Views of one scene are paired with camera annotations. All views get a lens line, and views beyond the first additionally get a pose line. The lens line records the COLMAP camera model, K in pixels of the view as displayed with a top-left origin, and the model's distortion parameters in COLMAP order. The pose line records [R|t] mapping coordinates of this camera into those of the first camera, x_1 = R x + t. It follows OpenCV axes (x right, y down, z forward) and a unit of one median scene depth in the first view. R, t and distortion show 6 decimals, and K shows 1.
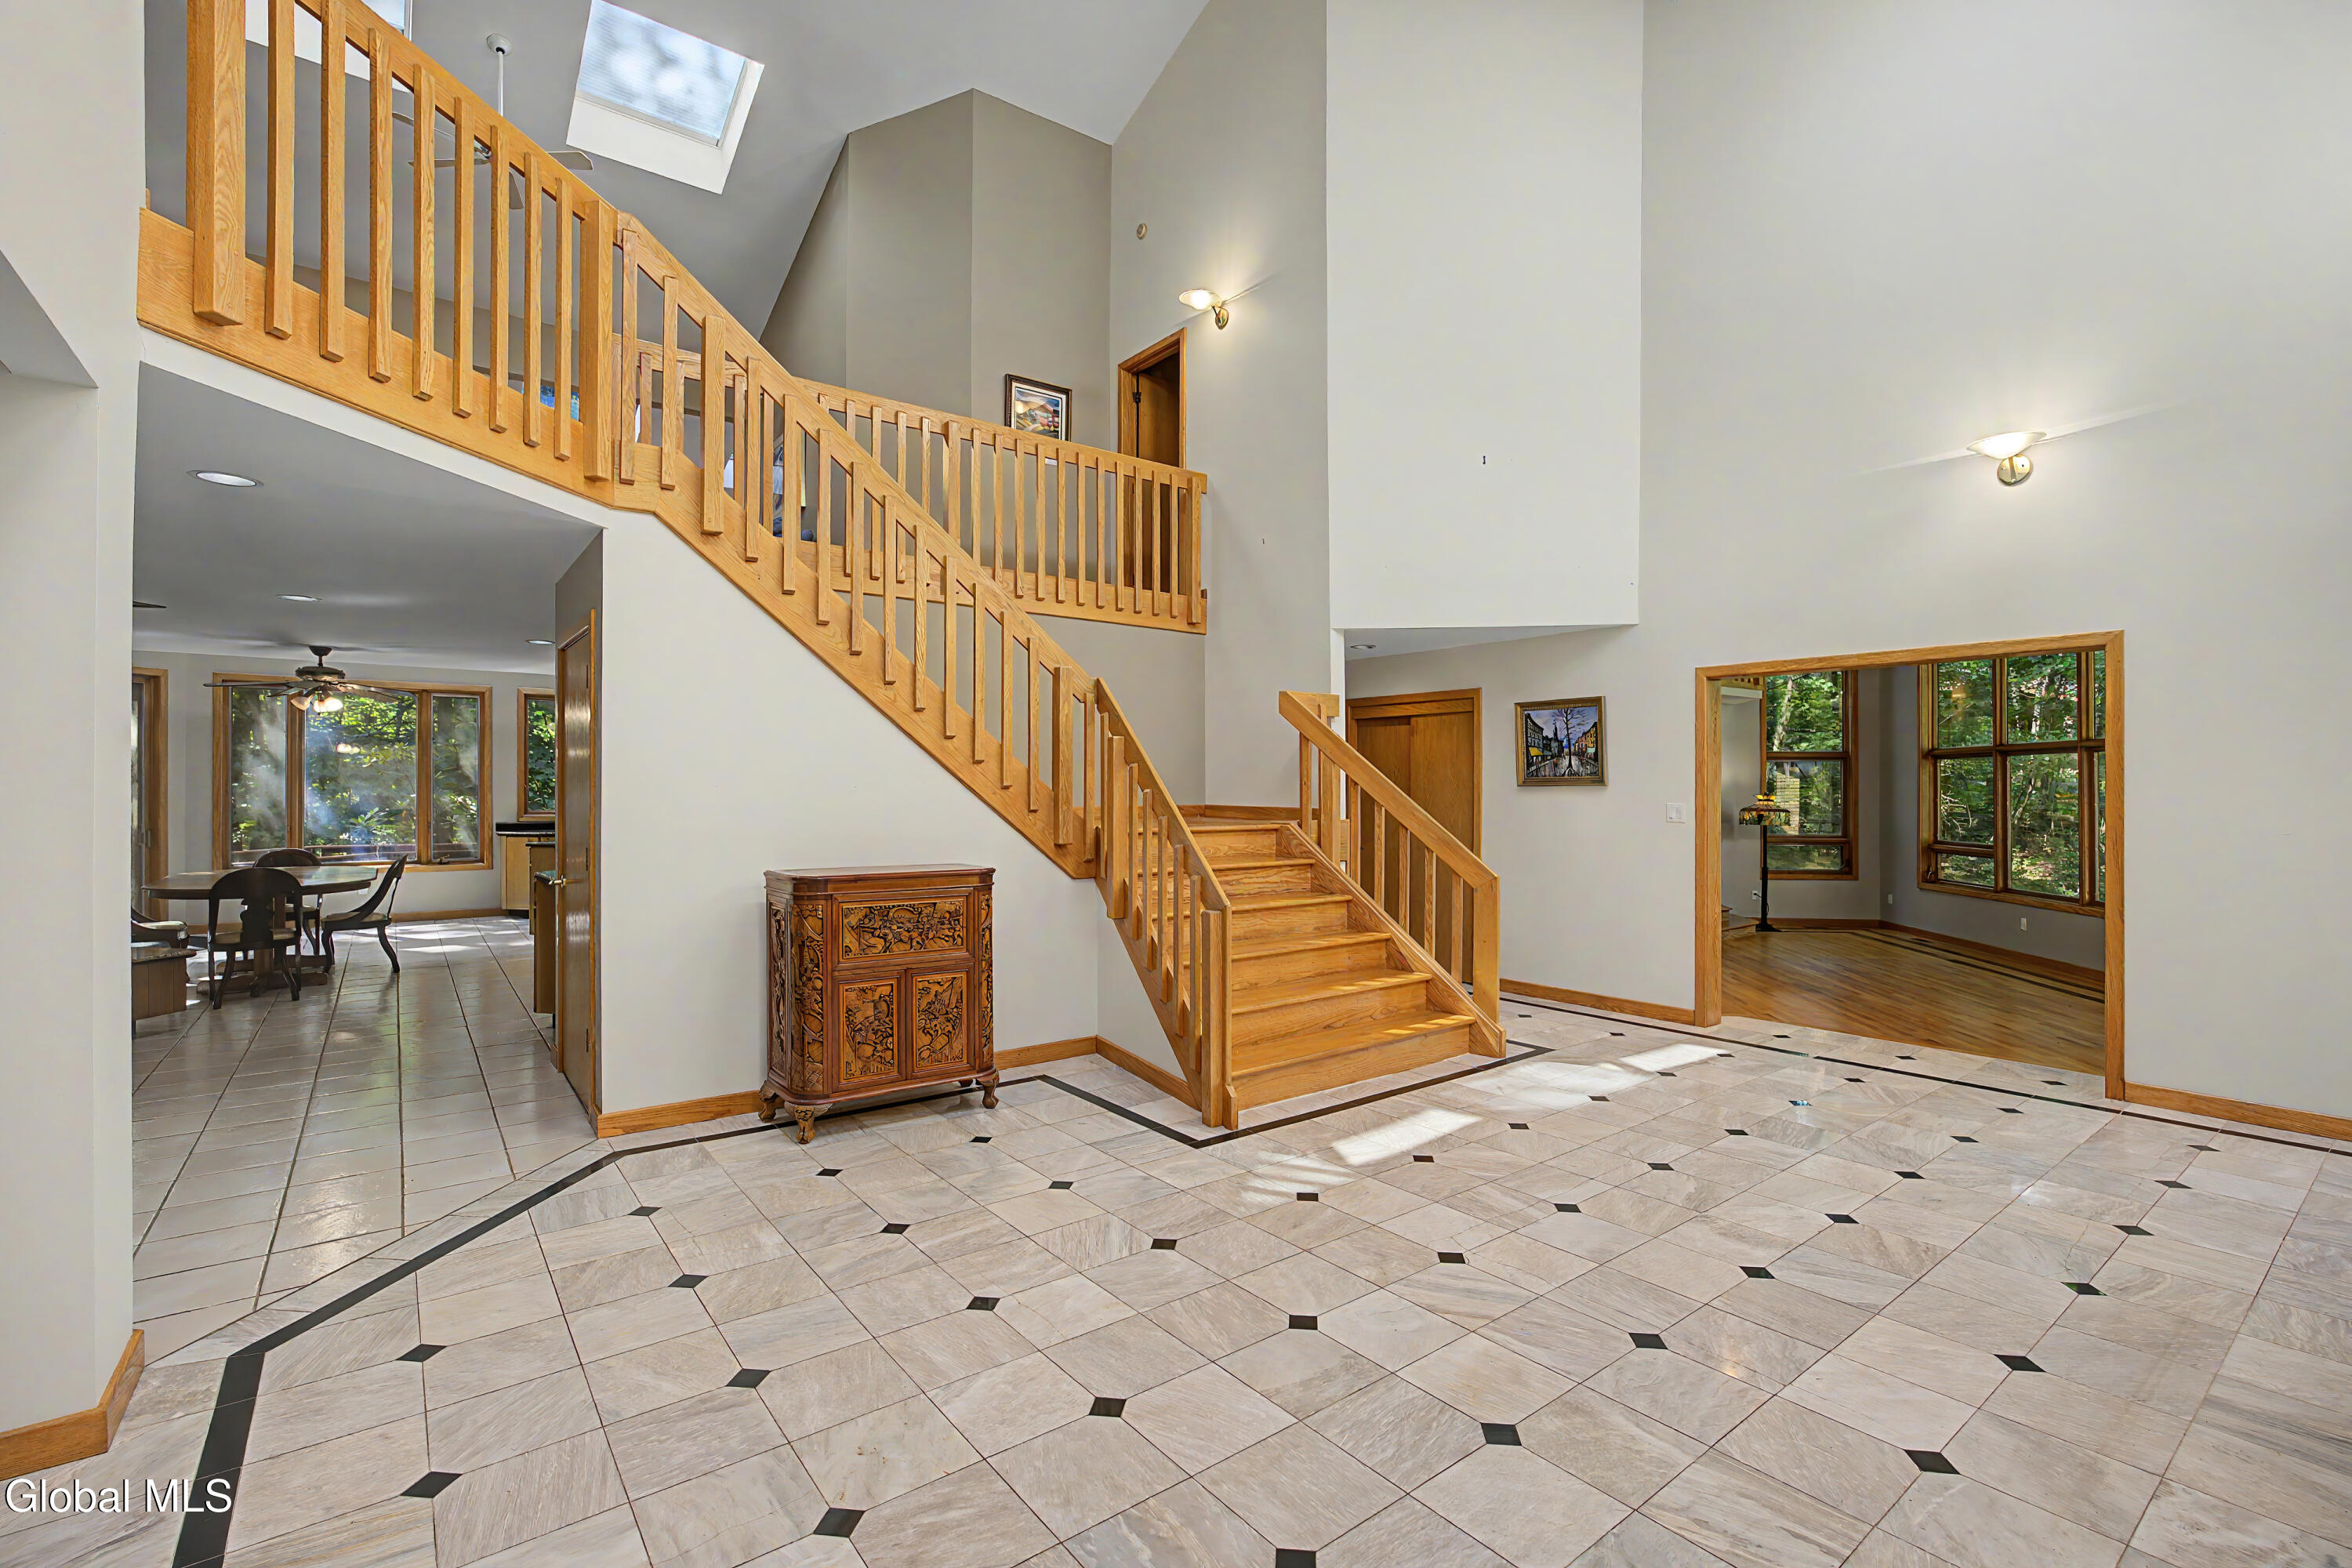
lens RADIAL K [[1061.2, 0, 1176.0], [0, 1061.2, 784.0], [0, 0, 1]] dist [-0.040091, 0.018871]
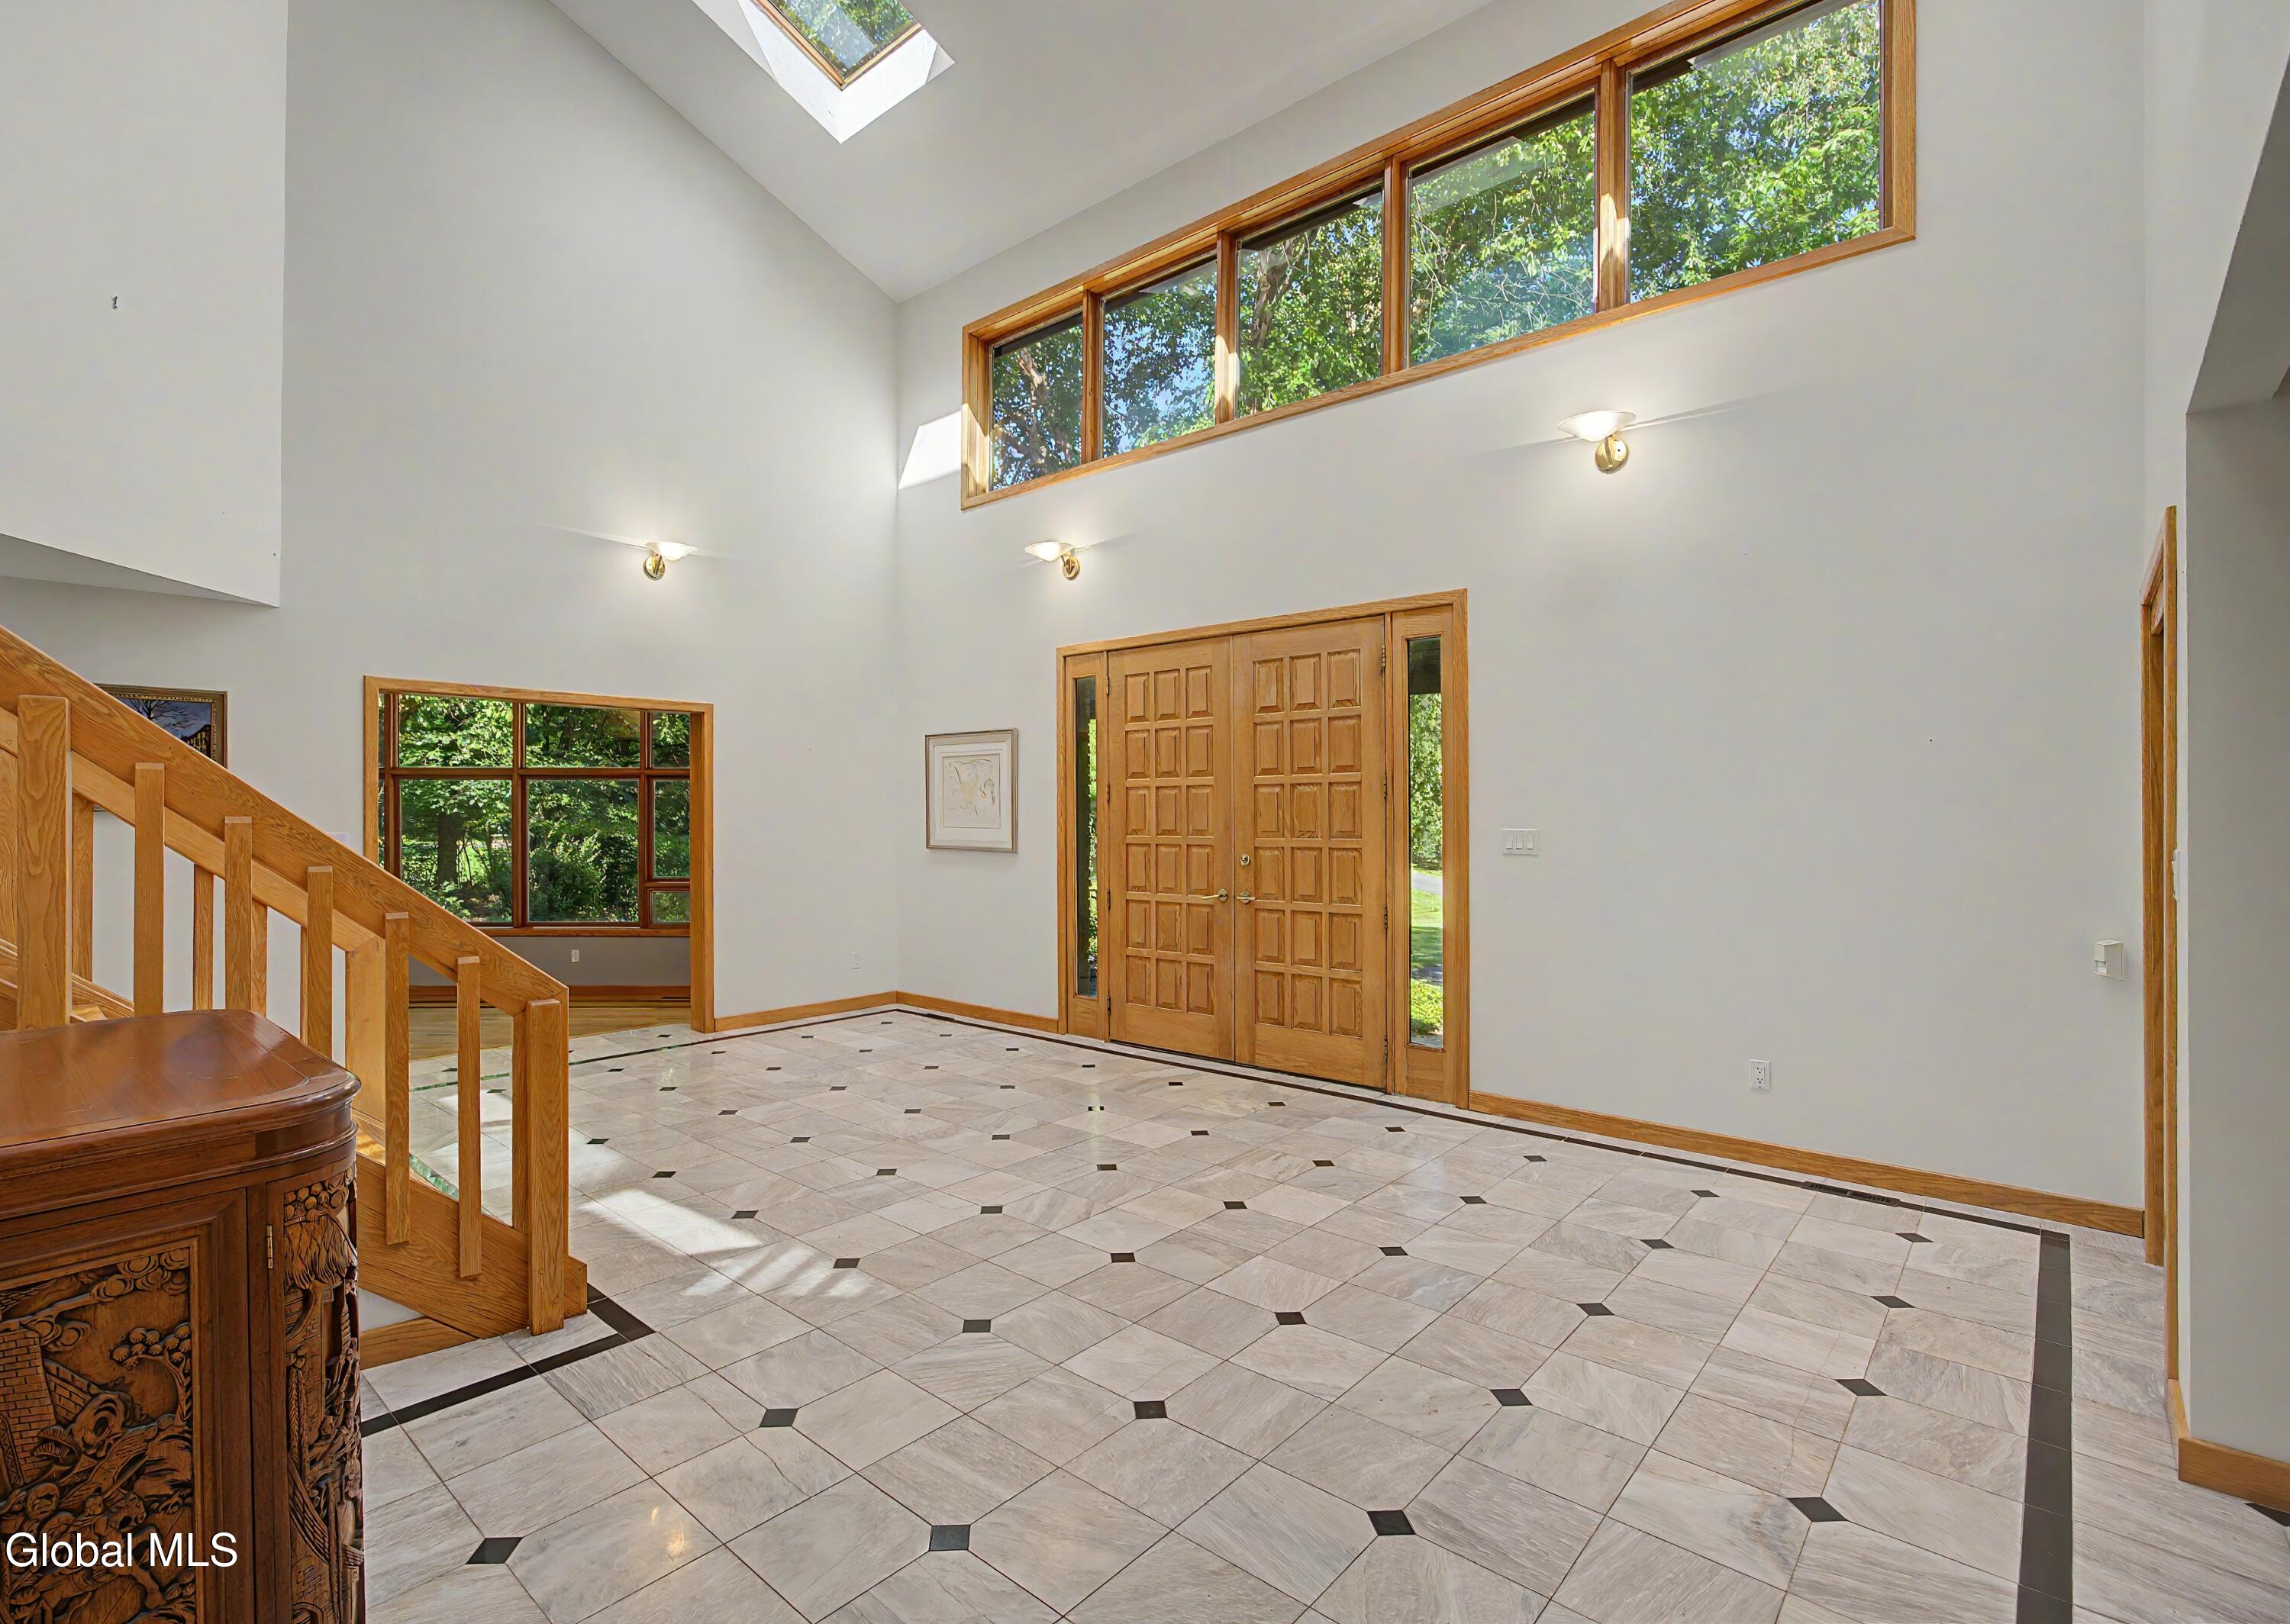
lens RADIAL K [[1071.6, 0, 1086.6], [0, 1071.6, 808.9], [0, 0, 1]] dist [-0.027971, 0.000266]
pose [[-0.176187, 0.005111, 0.984344, -0.849496], [-0.002902, 0.999979, -0.005711, -0.001172], [-0.984352, -0.003863, -0.176168, 0.980801]]
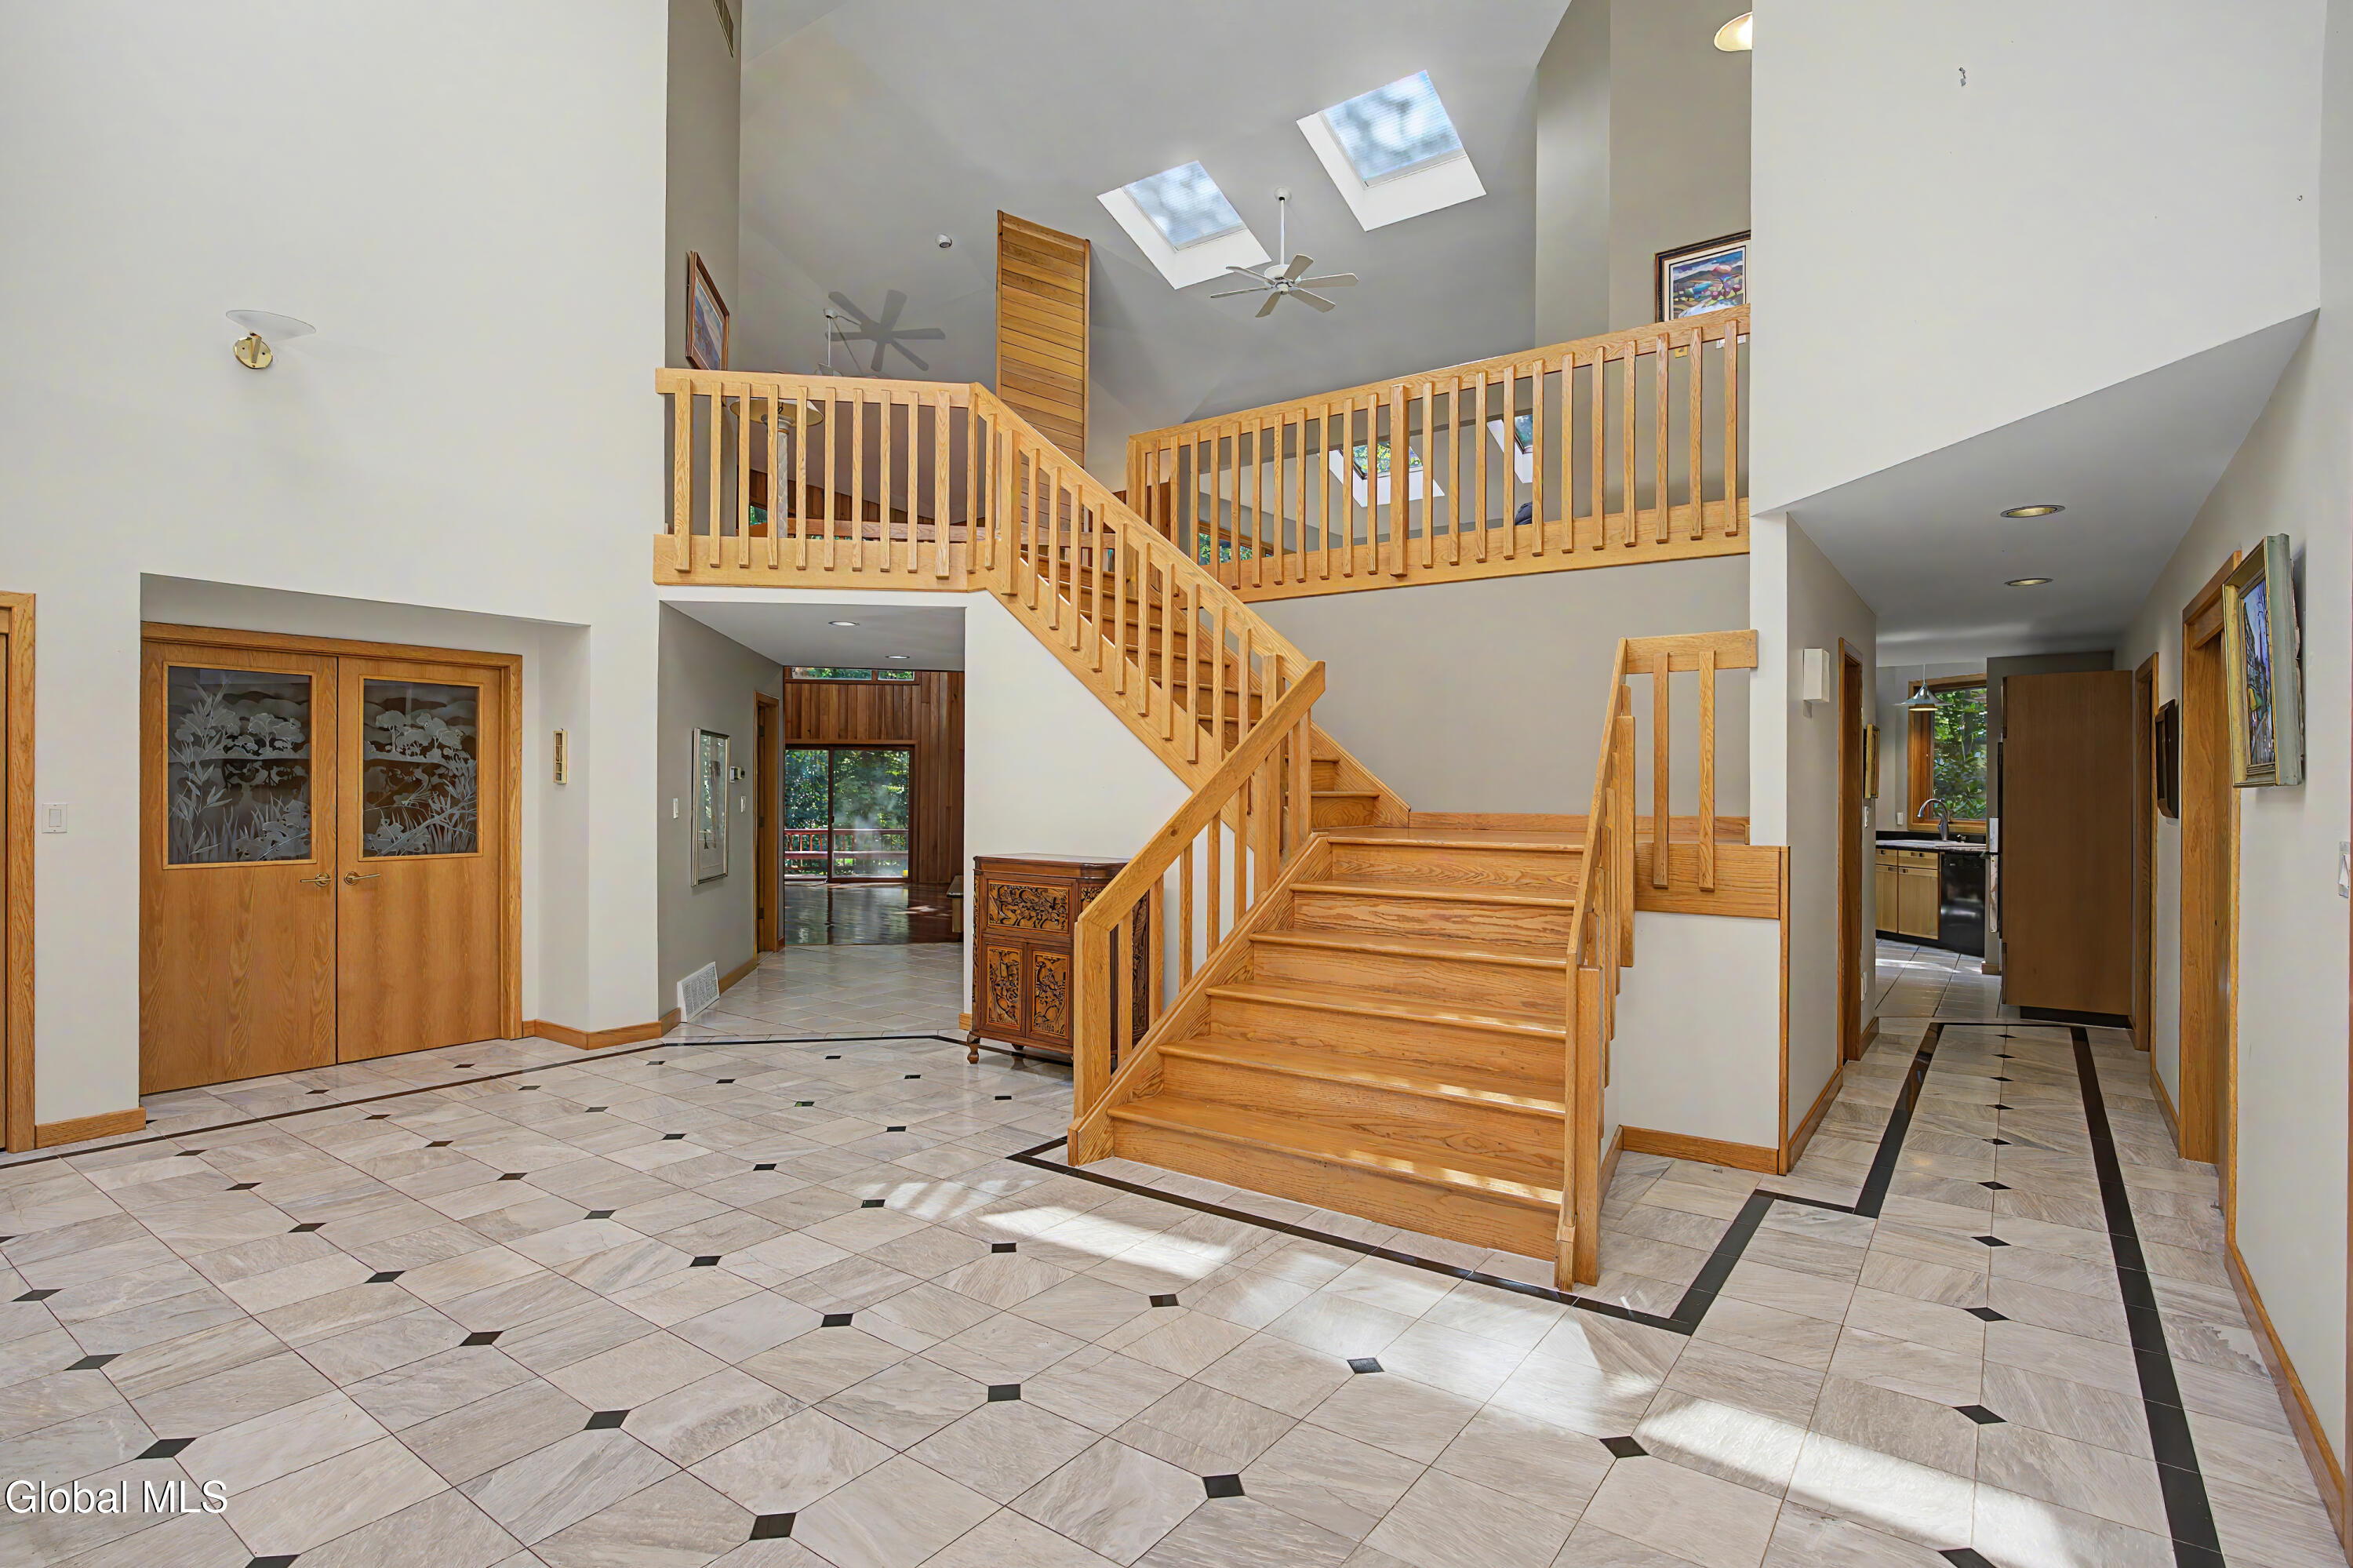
lens RADIAL K [[1151.6, 0, 1176.5], [0, 1151.6, 784.0], [0, 0, 1]] dist [-0.027275, 0.014022]
pose [[0.282079, 0.000842, -0.959391, 1.259337], [-0.000502, 1.000000, 0.000729, -0.001763], [0.959391, 0.000276, 0.282080, 0.991570]]
